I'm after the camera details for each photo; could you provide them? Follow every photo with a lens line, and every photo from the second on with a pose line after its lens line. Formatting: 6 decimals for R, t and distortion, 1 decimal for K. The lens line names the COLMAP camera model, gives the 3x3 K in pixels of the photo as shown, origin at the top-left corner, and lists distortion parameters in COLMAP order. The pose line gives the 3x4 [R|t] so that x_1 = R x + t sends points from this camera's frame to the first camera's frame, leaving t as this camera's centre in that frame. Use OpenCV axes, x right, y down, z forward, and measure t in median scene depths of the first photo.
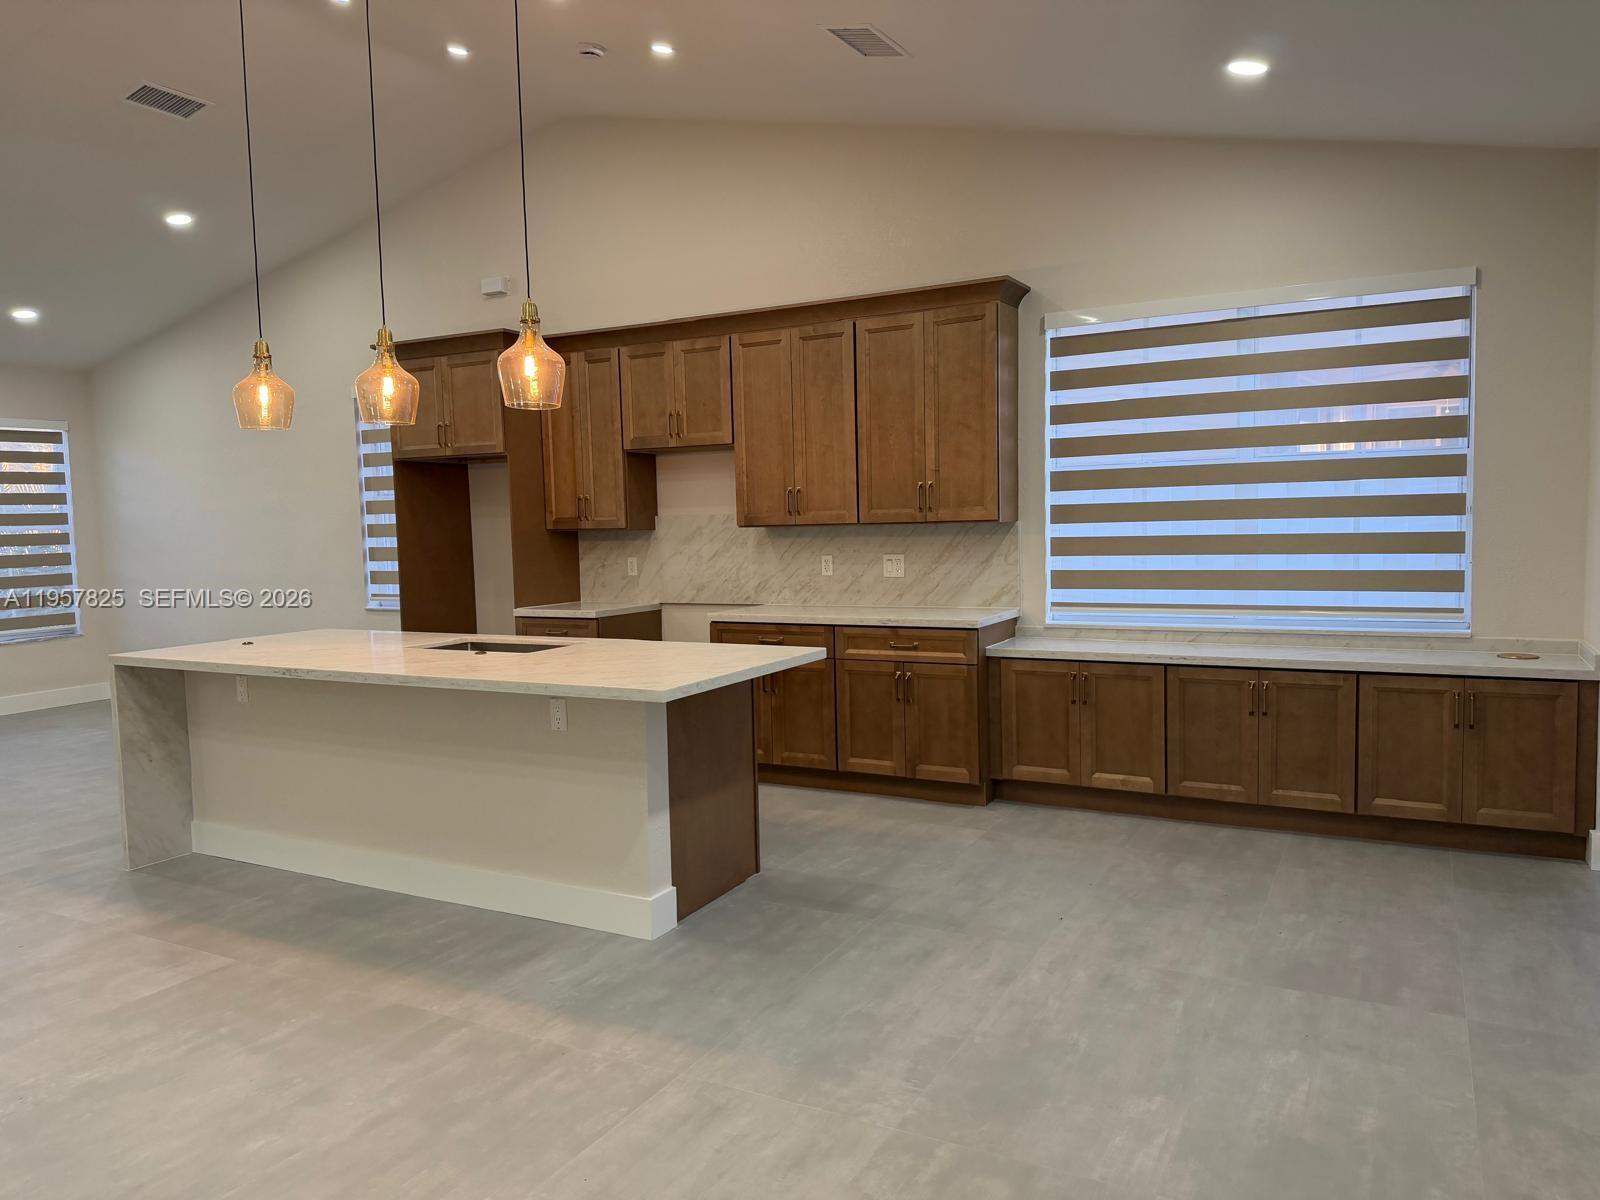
lens RADIAL K [[1103.9, 0, 801.5], [0, 1103.9, 605.5], [0, 0, 1]] dist [0.093790, -0.128156]
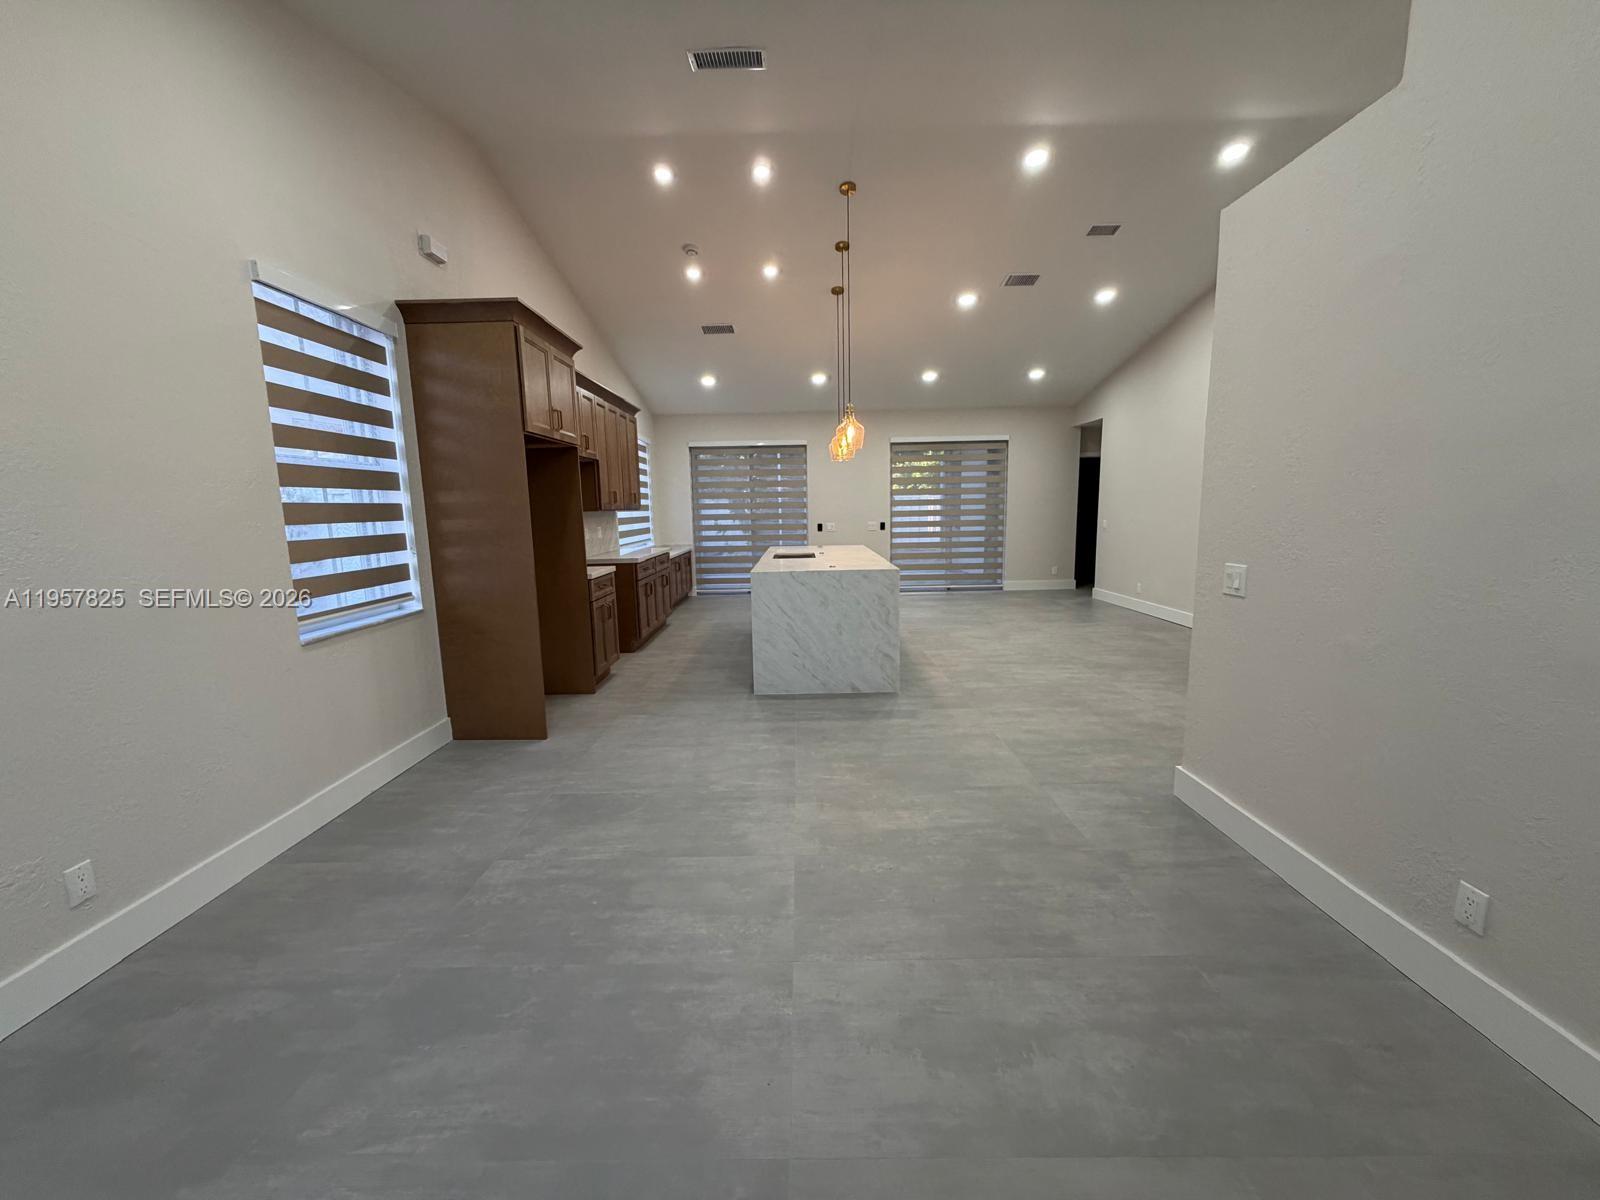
lens RADIAL K [[635.2, 0, 794.3], [0, 635.2, 601.2], [0, 0, 1]] dist [0.002245, 0.000278]
pose [[-0.466039, -0.096916, 0.879440, -1.148805], [0.102780, 0.981323, 0.162609, -0.067669], [-0.878774, 0.166171, -0.447374, 1.297482]]
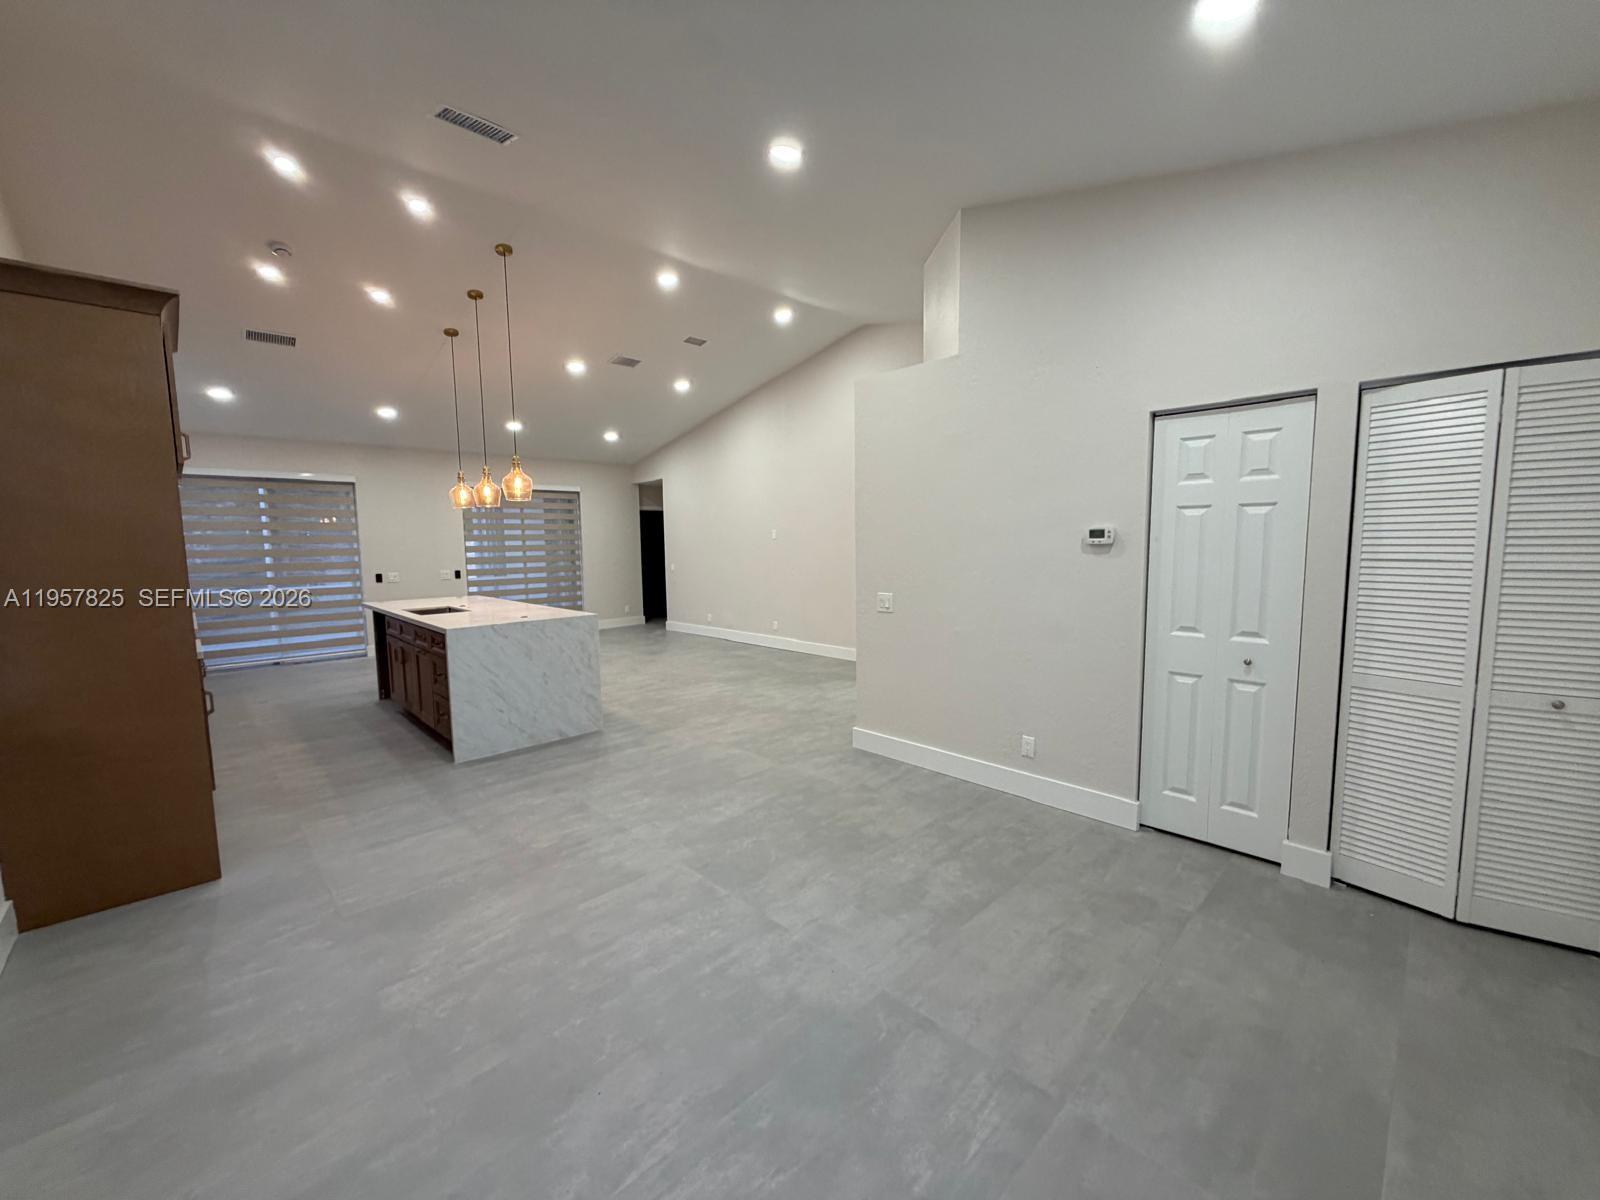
lens RADIAL K [[635.2, 0, 794.3], [0, 635.2, 601.2], [0, 0, 1]] dist [0.002245, 0.000278]
pose [[-0.951417, 0.009591, 0.307755, -1.026169], [0.063461, 0.984163, 0.165515, -0.107936], [-0.301294, 0.177005, -0.936958, 1.543272]]
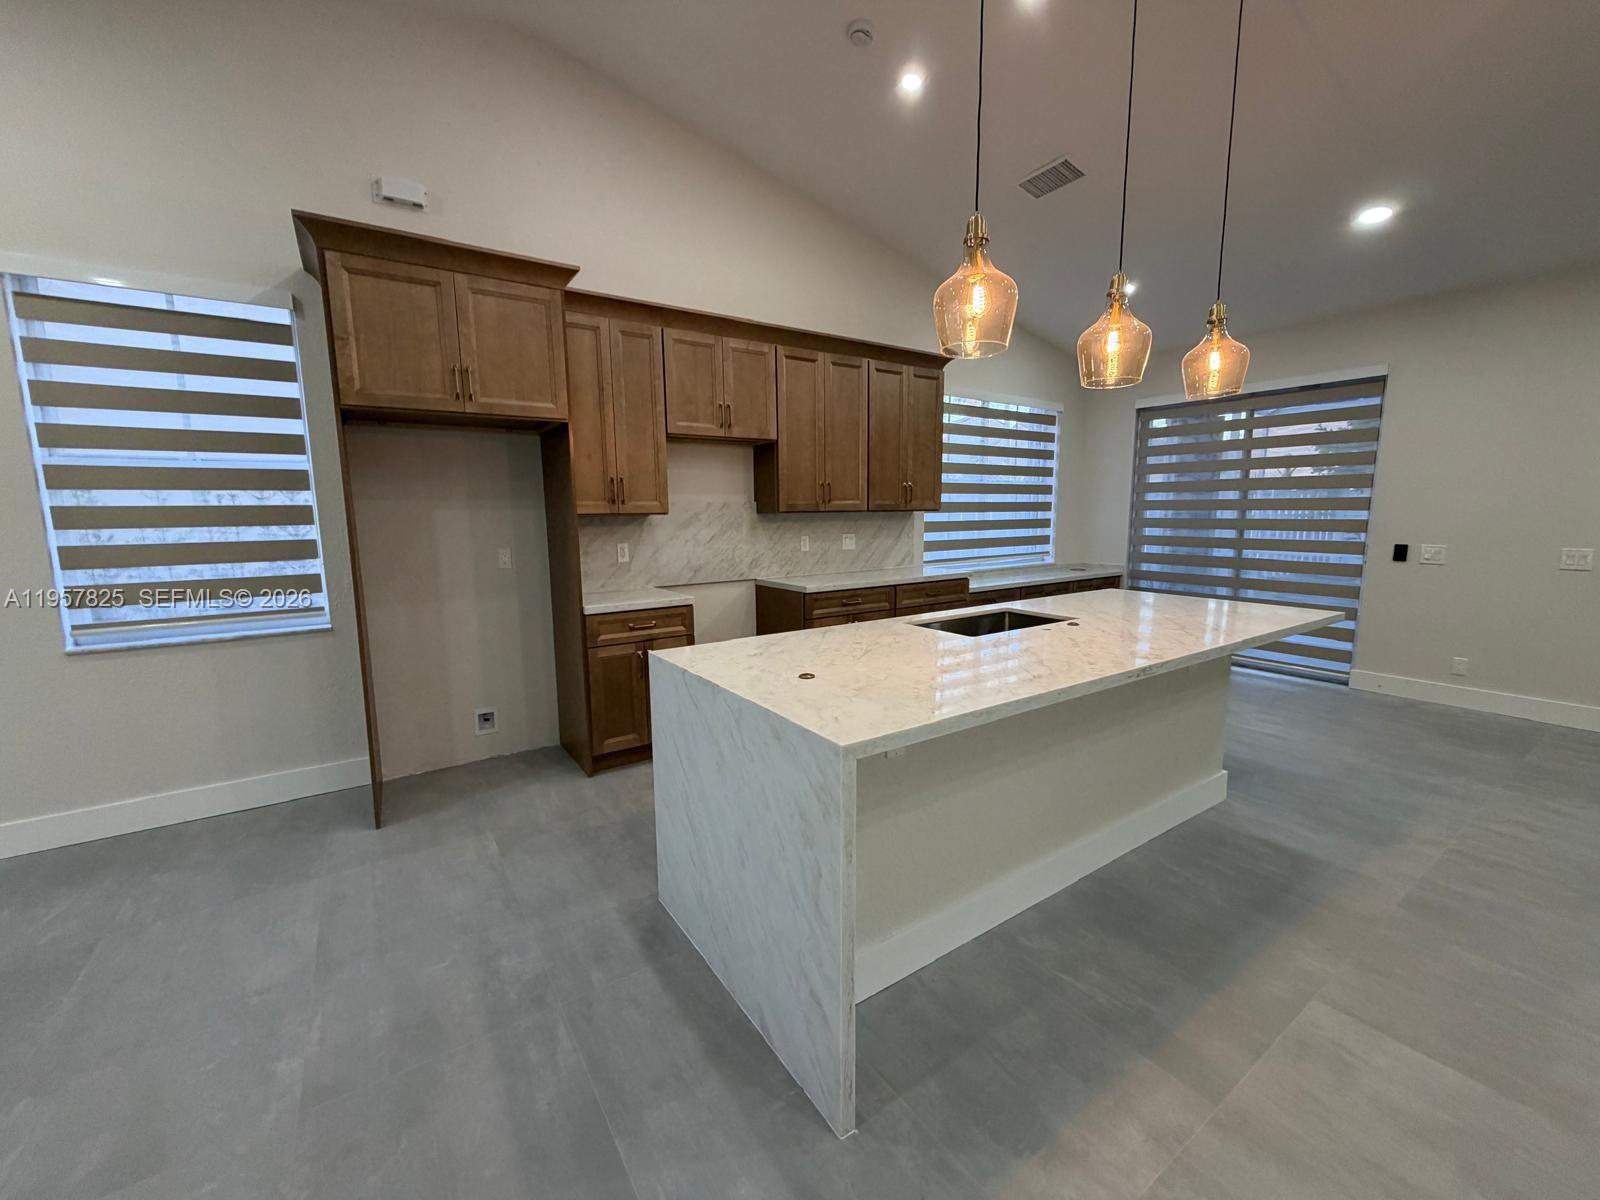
lens RADIAL K [[635.2, 0, 794.3], [0, 635.2, 601.2], [0, 0, 1]] dist [0.002245, 0.000278]
pose [[0.466537, -0.106104, 0.878114, -0.706863], [0.069208, 0.994114, 0.083351, -0.035152], [-0.881790, 0.021886, 0.471135, 0.725402]]
